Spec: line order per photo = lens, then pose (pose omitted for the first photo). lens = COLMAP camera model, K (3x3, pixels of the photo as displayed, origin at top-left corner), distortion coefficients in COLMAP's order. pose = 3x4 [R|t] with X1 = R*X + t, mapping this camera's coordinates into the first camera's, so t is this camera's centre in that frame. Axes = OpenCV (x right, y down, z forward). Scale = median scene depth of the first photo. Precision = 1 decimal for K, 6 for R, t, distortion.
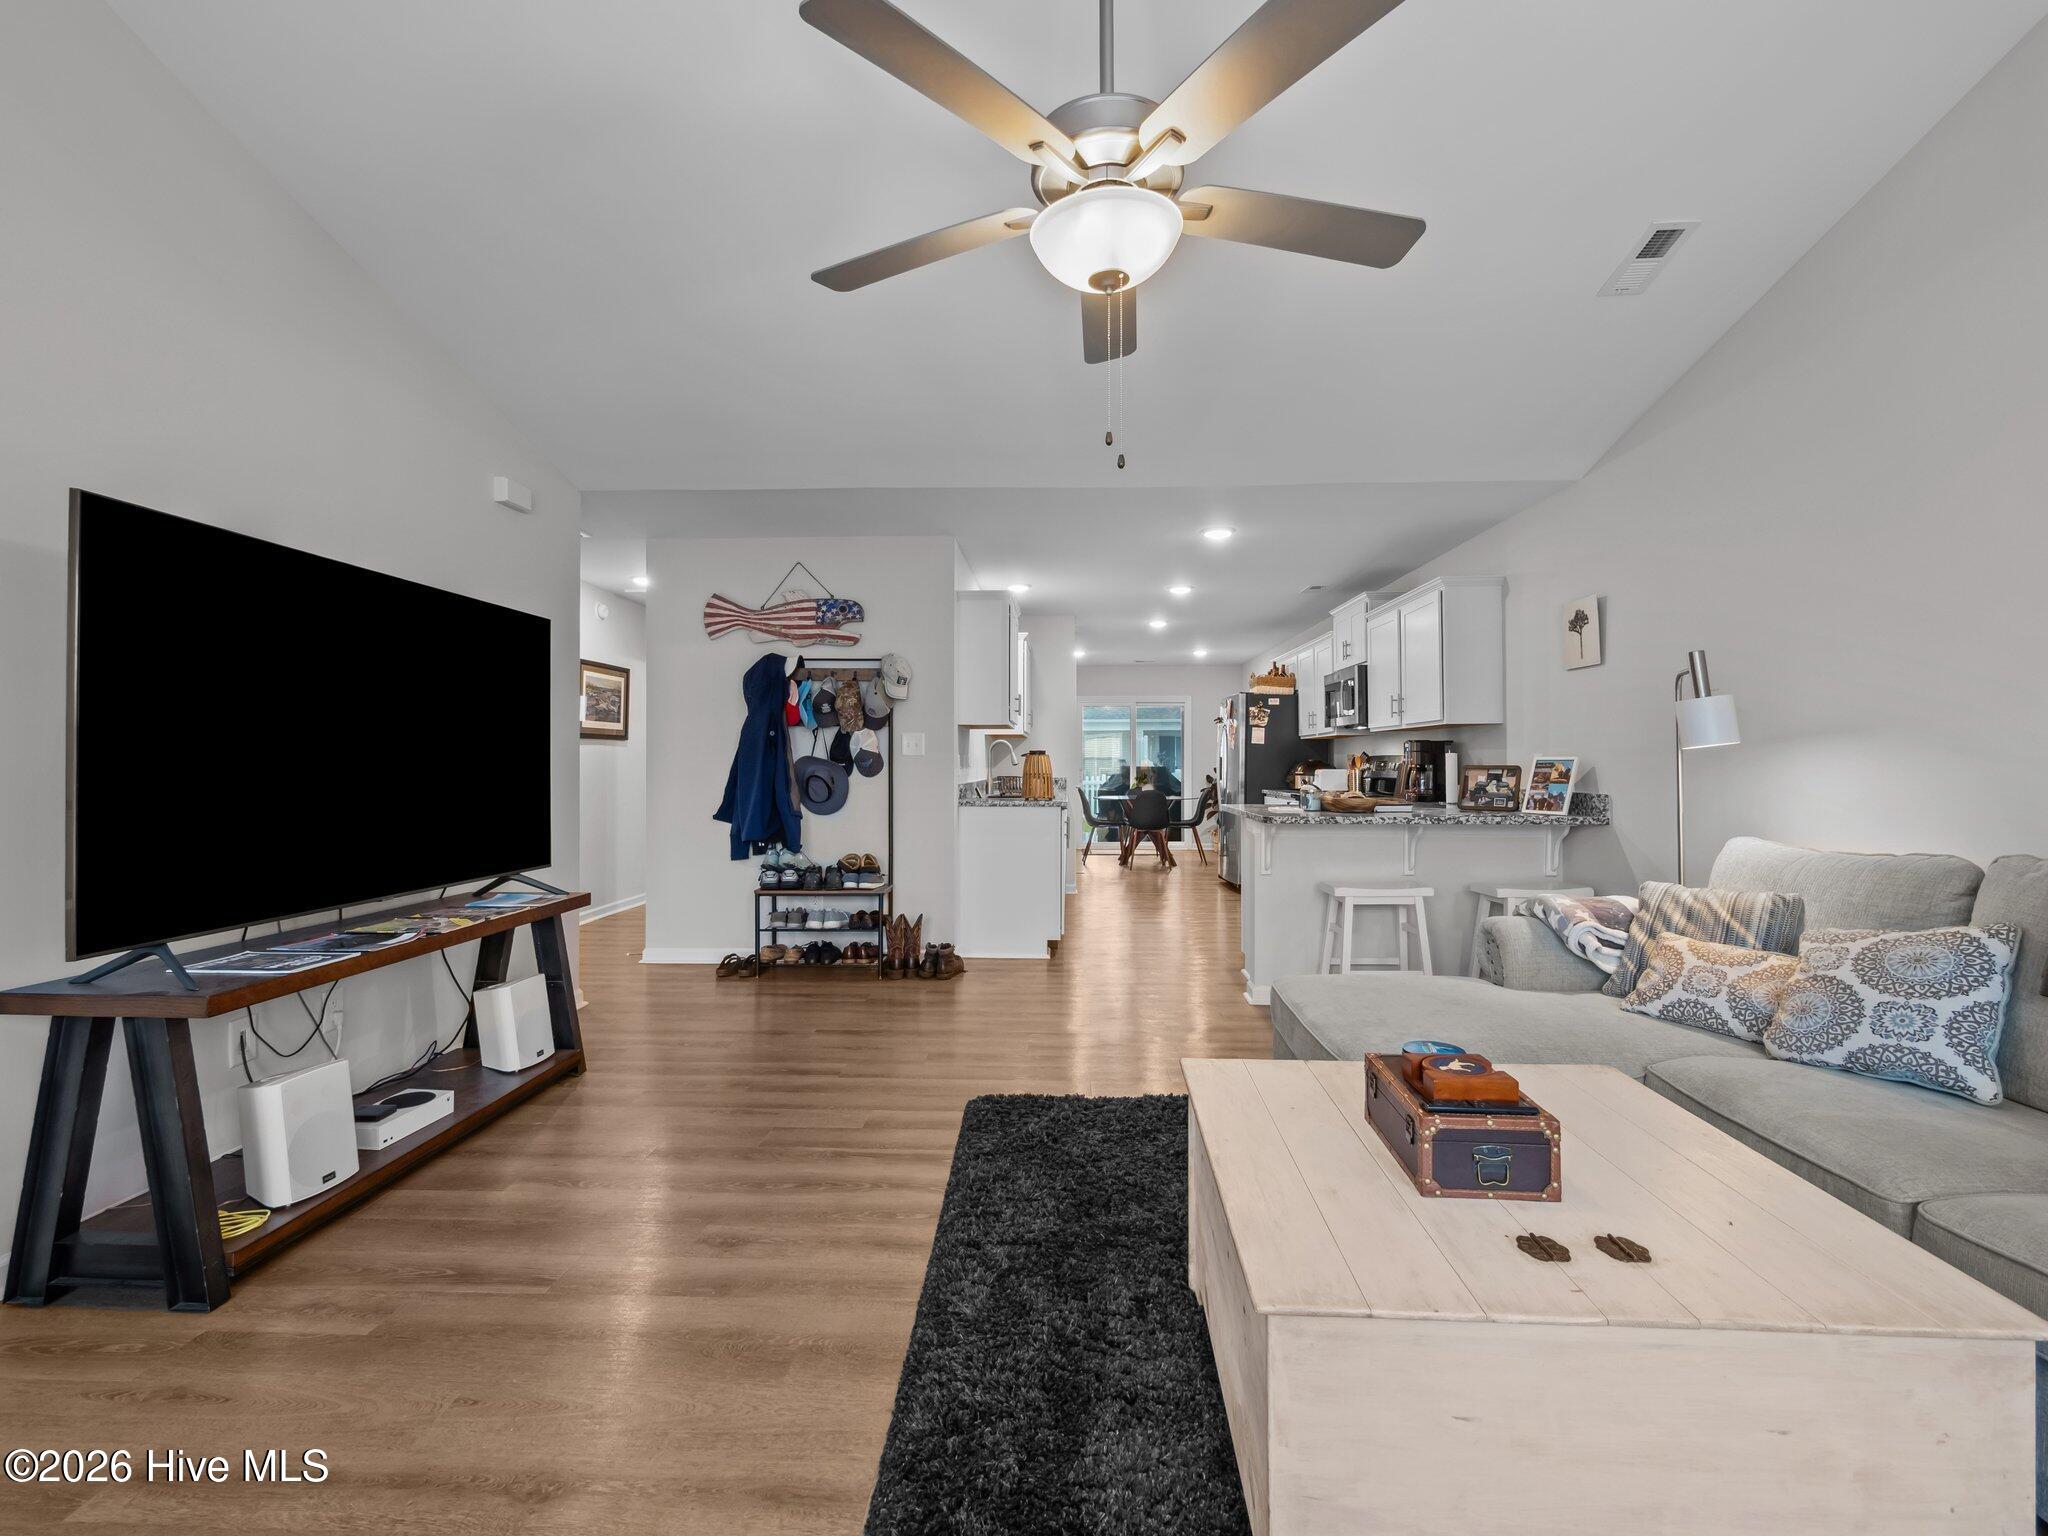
lens RADIAL K [[910.8, 0, 1026.6], [0, 910.8, 754.7], [0, 0, 1]] dist [-0.003315, -0.000636]
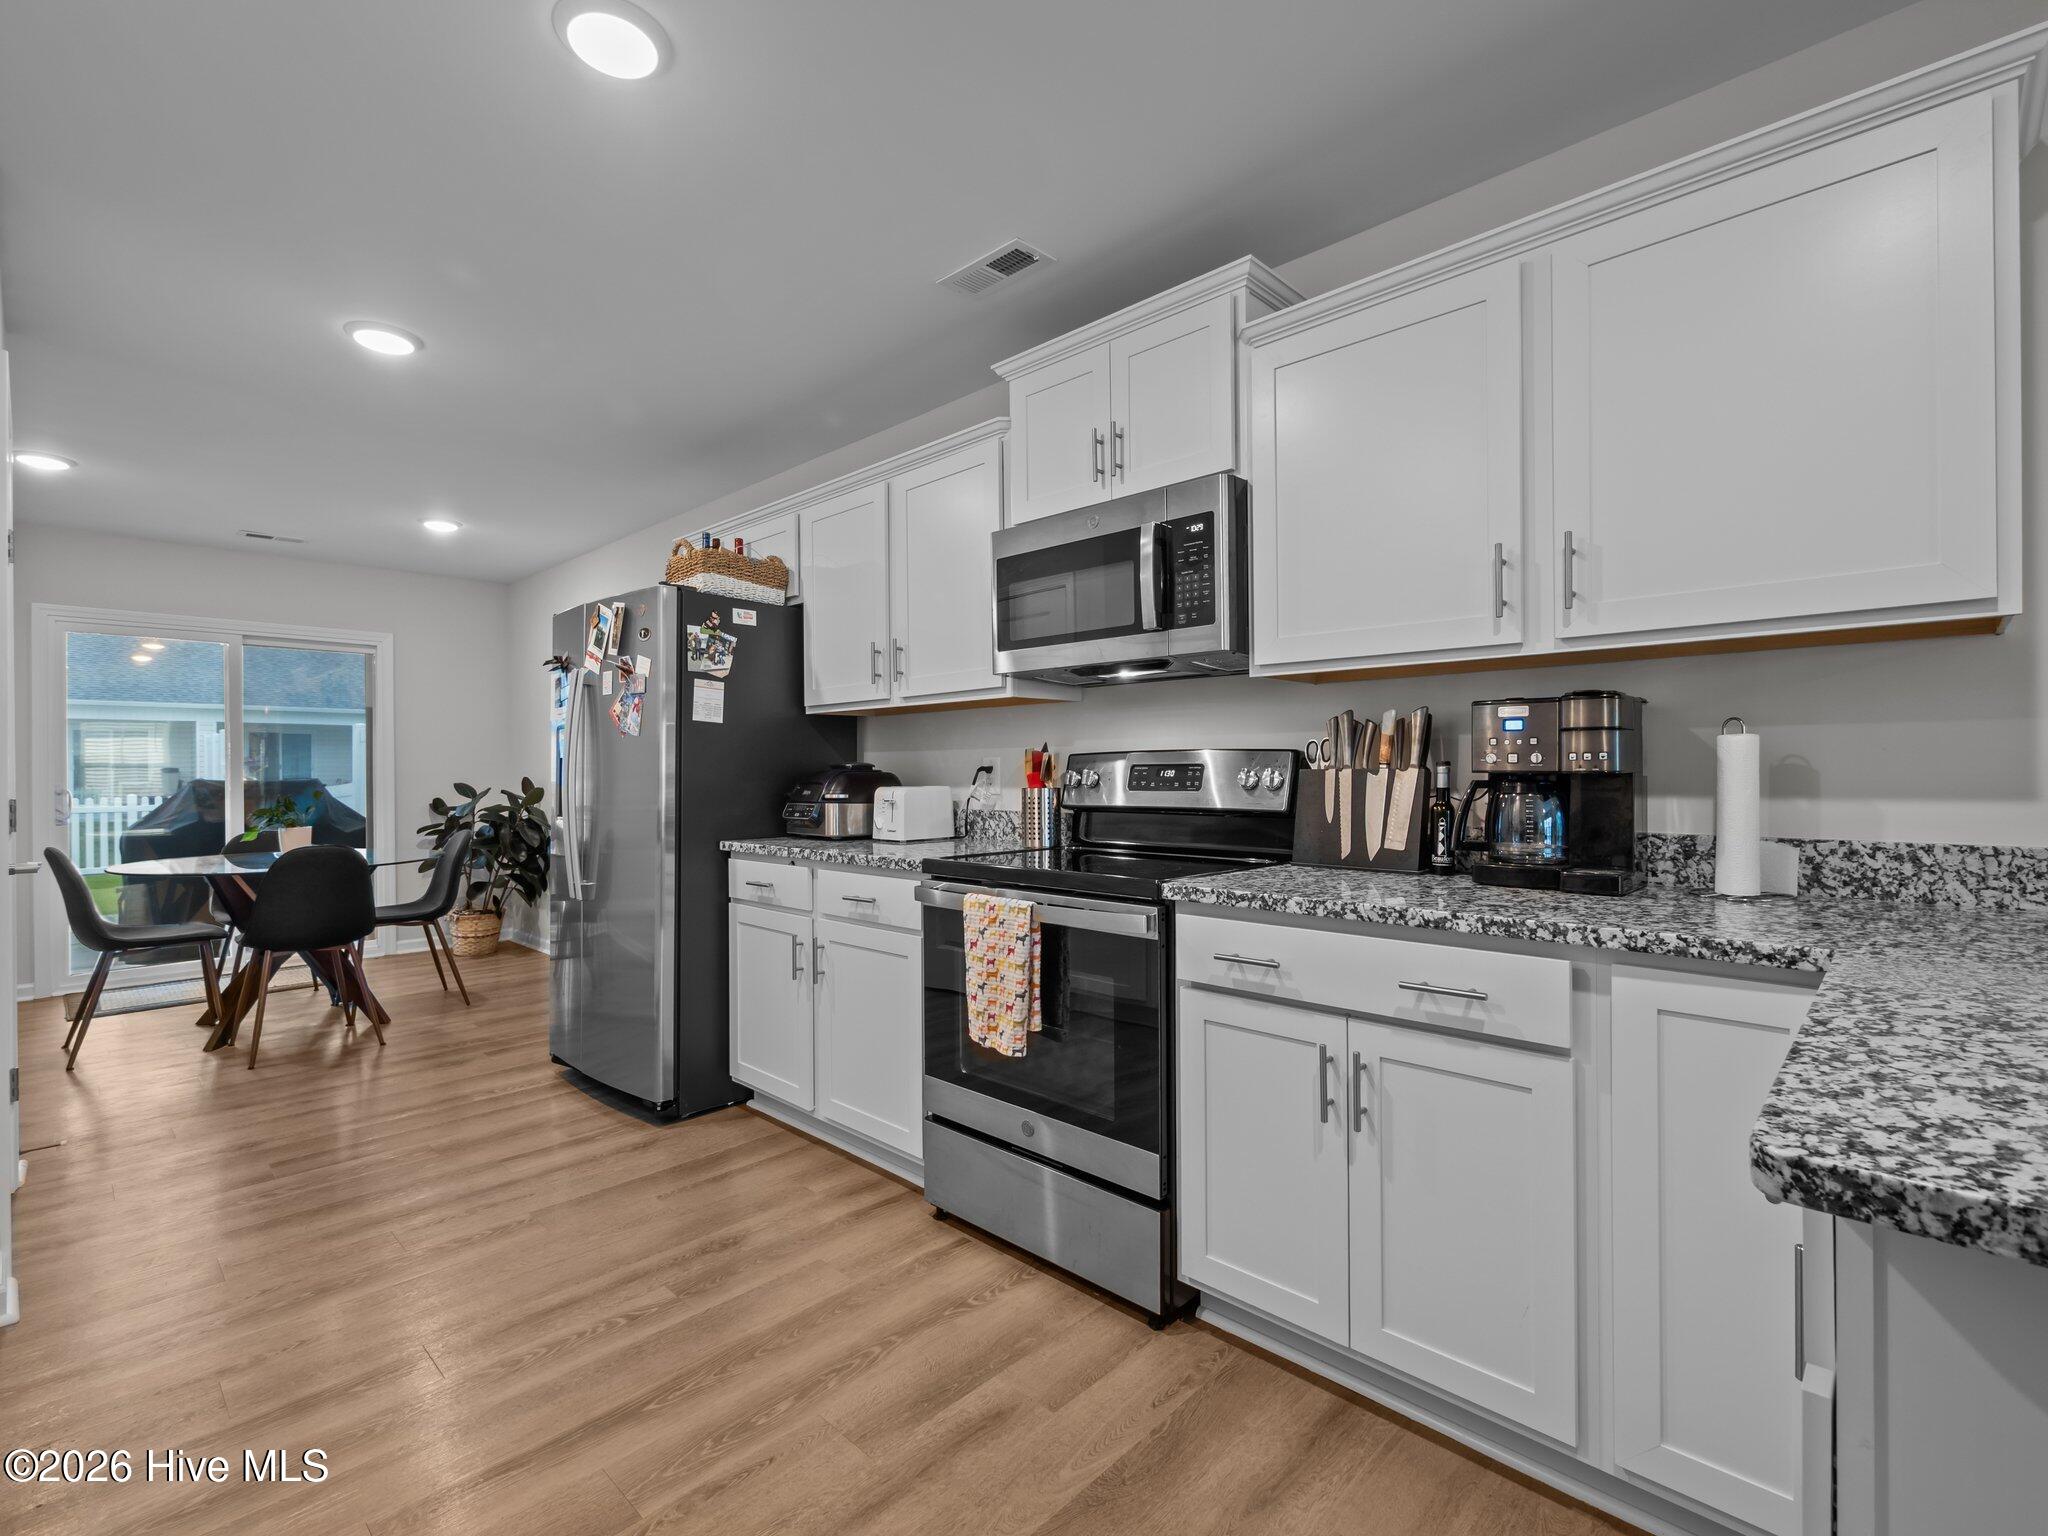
lens RADIAL K [[937.1, 0, 1031.9], [0, 937.1, 767.3], [0, 0, 1]] dist [-0.000066, 0.000184]
pose [[0.657560, -0.000732, 0.753402, 0.081497], [-0.001271, 0.999997, 0.002081, 0.010233], [-0.753401, -0.002326, 0.657557, 1.122901]]
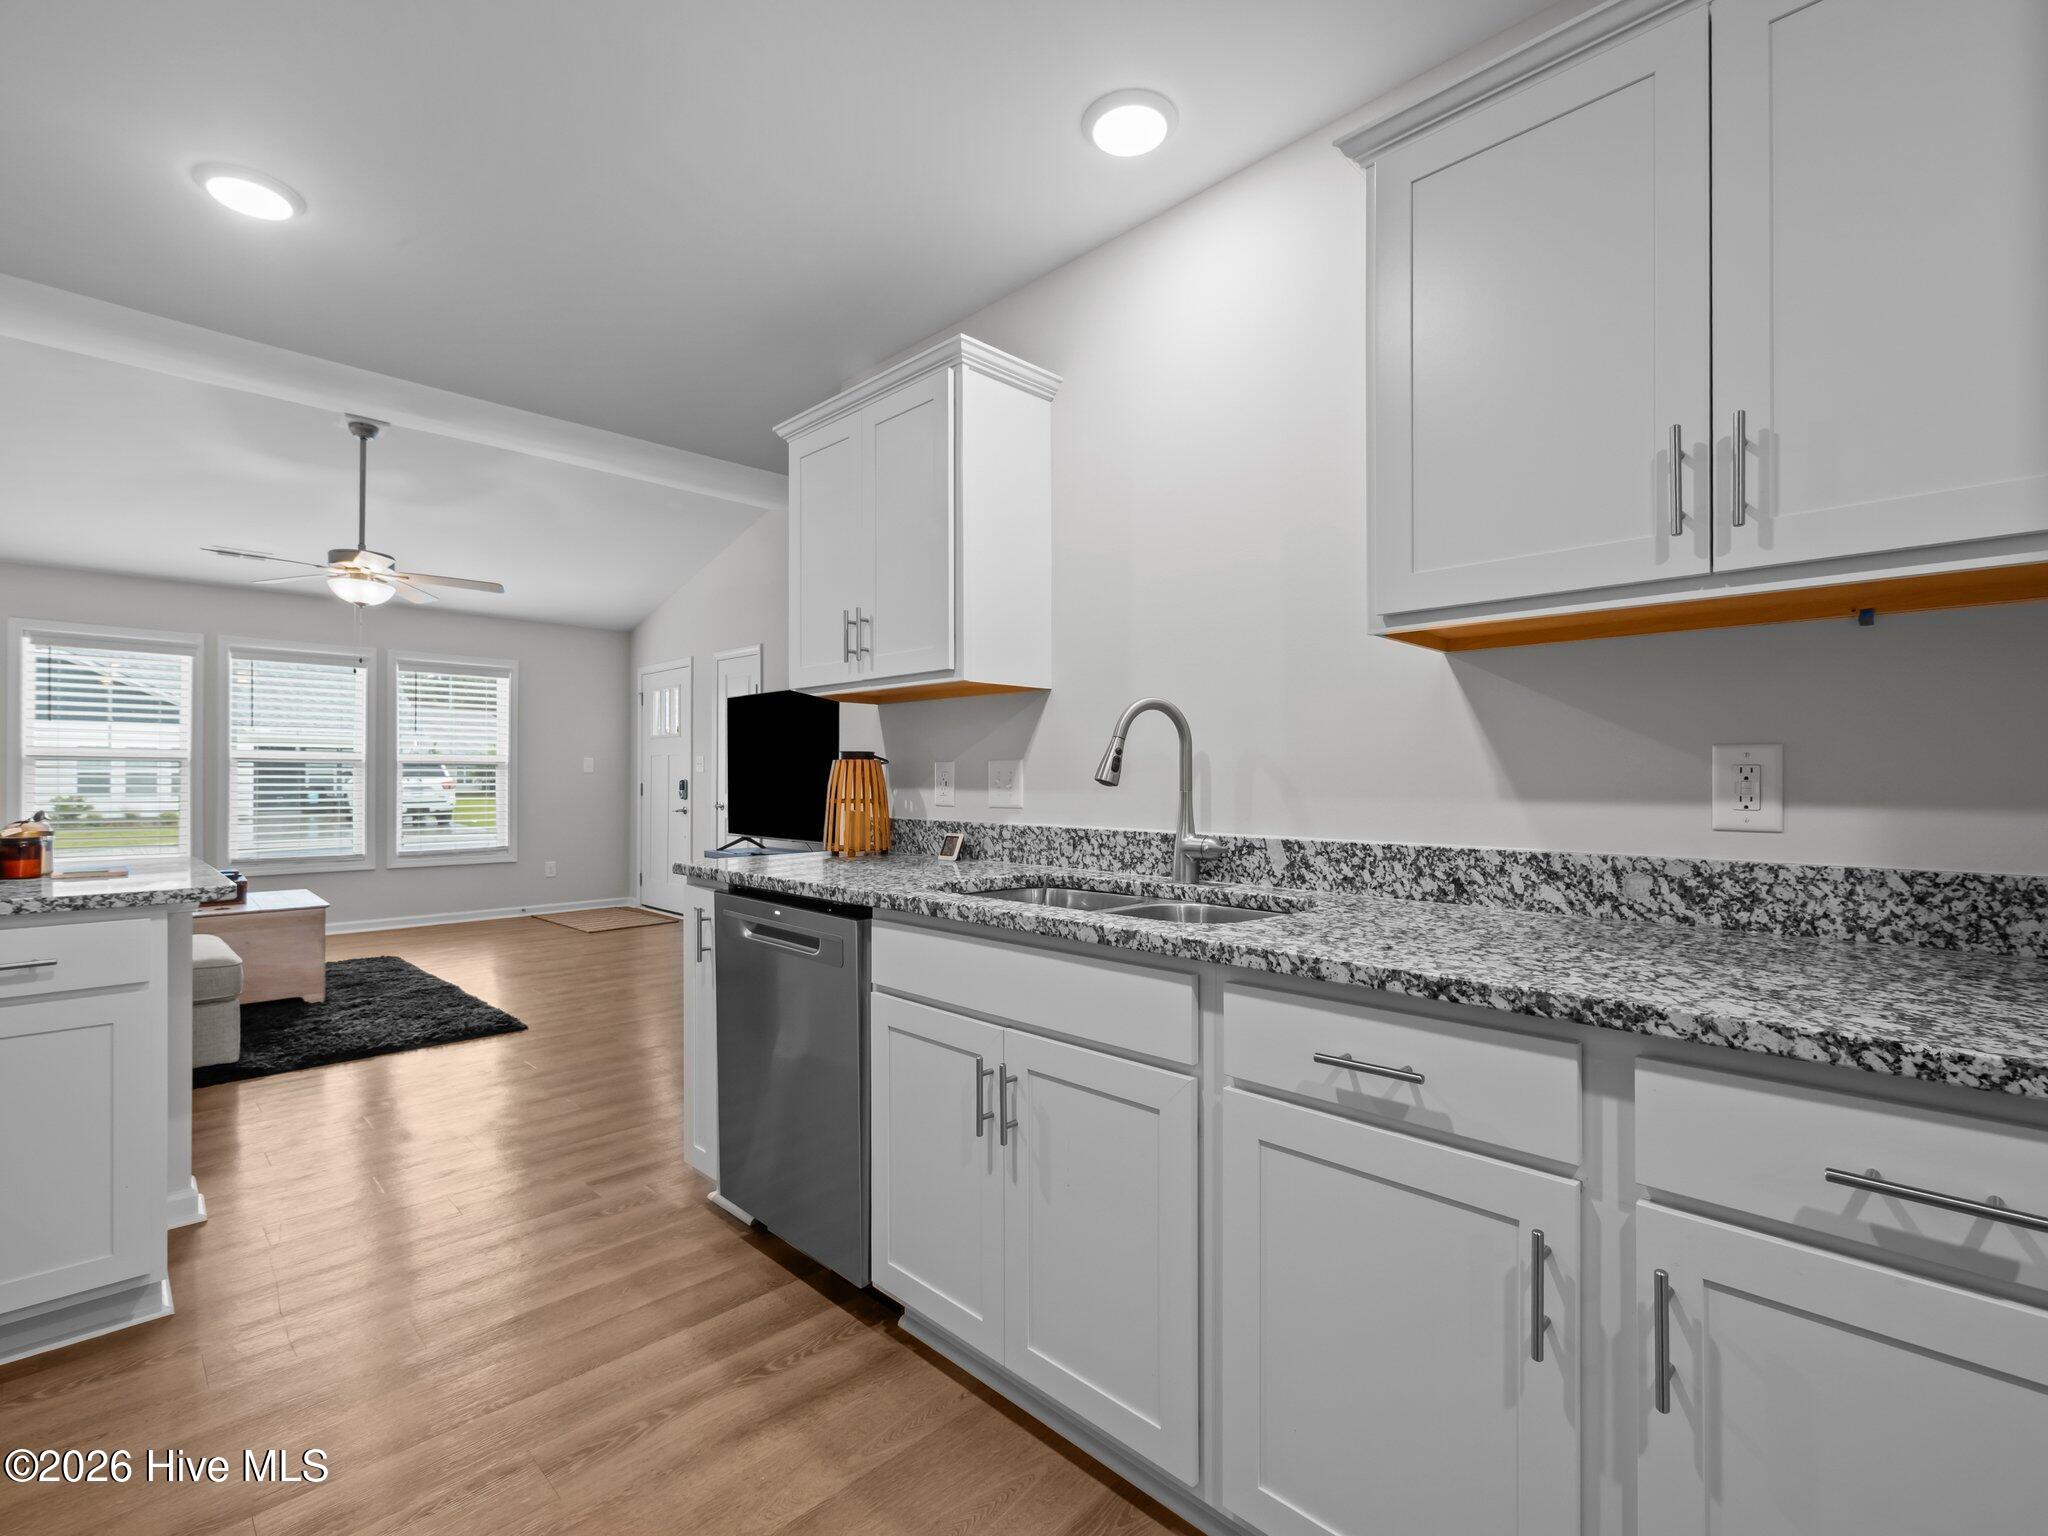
lens RADIAL K [[941.1, 0, 1038.2], [0, 941.1, 773.8], [0, 0, 1]] dist [0.000055, -0.000323]
pose [[-0.671620, -0.001611, -0.740894, 0.317184], [0.007230, 0.999936, -0.008728, 0.015329], [0.740861, -0.011219, -0.671565, 1.716104]]
